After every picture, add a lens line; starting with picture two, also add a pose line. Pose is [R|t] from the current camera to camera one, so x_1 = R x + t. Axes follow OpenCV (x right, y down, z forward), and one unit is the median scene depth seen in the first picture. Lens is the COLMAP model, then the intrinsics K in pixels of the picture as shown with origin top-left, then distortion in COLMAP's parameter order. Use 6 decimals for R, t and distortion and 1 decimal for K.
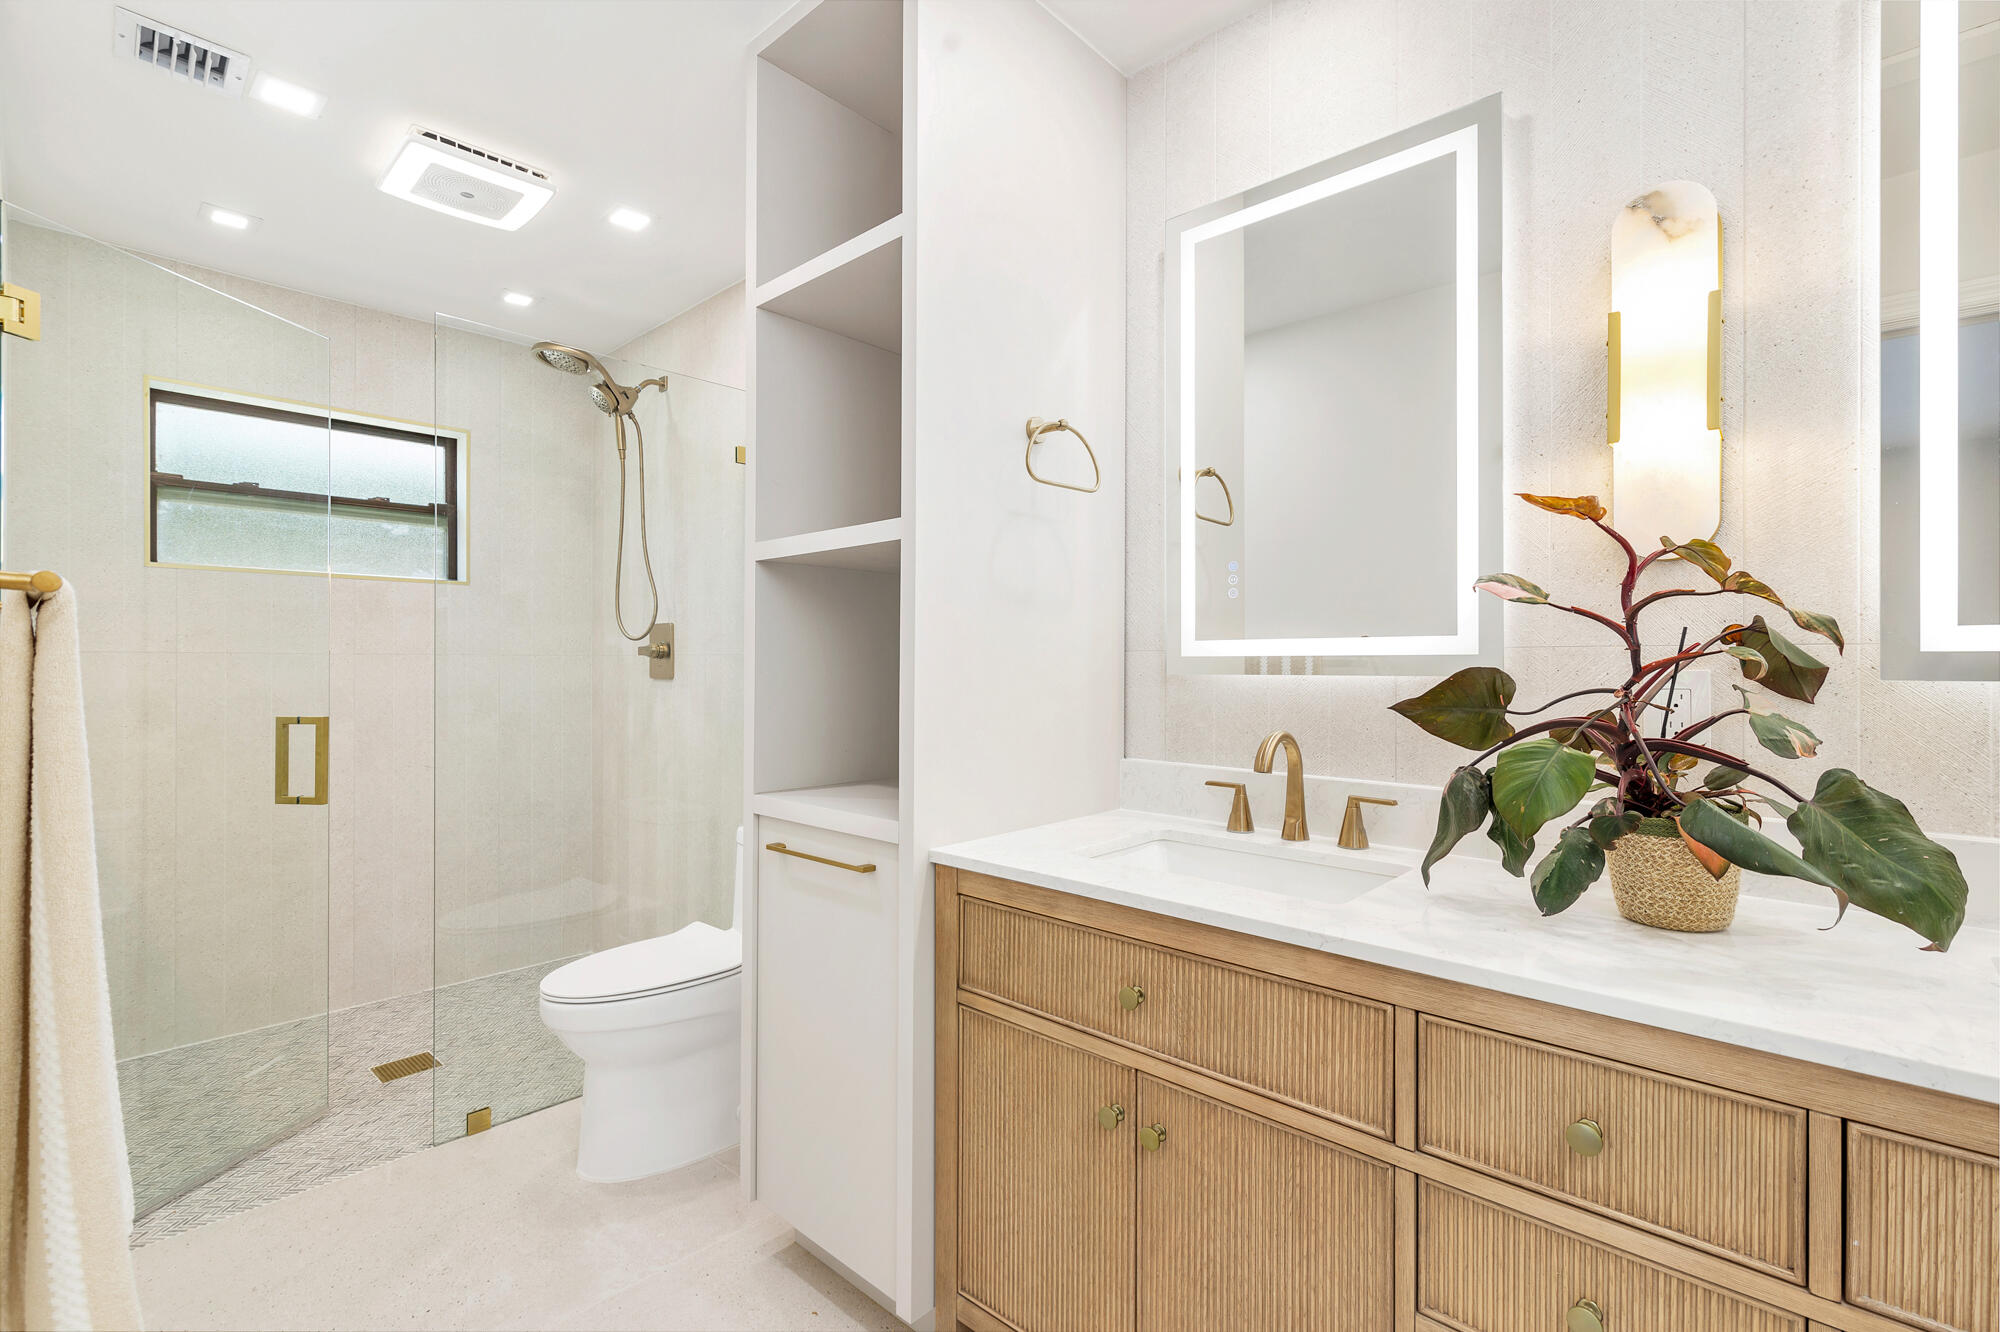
lens RADIAL K [[901.9, 0, 999.7], [0, 901.9, 658.1], [0, 0, 1]] dist [0.003570, -0.001969]
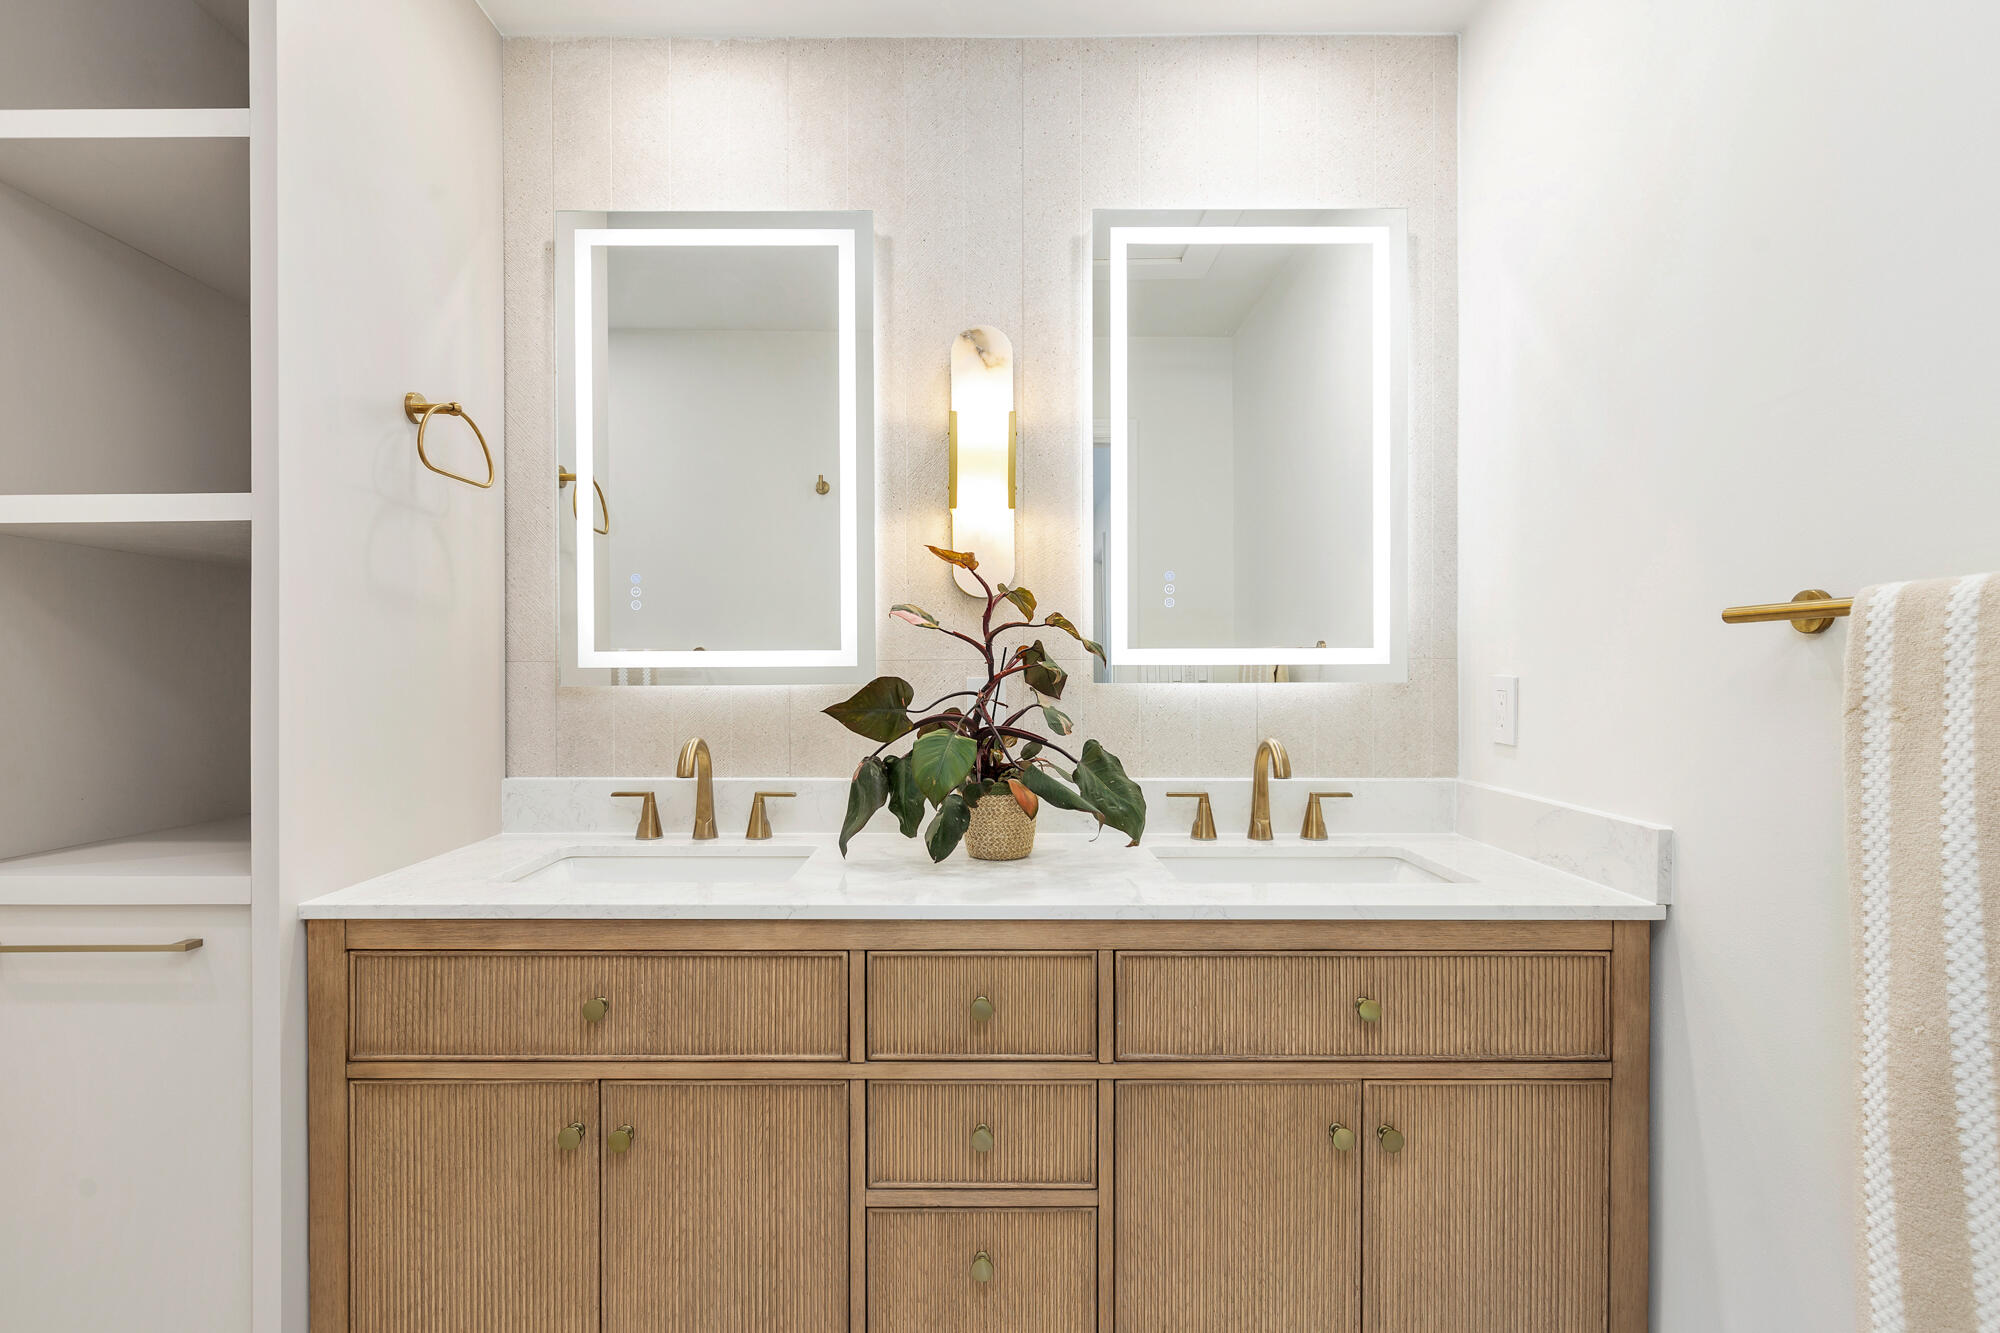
lens RADIAL K [[913.1, 0, 997.3], [0, 913.1, 674.5], [0, 0, 1]] dist [0.005097, -0.002183]
pose [[0.734137, -0.005036, 0.678982, -0.209983], [0.000615, 0.999977, 0.006753, -0.001453], [-0.679001, -0.004540, 0.734123, -0.044365]]
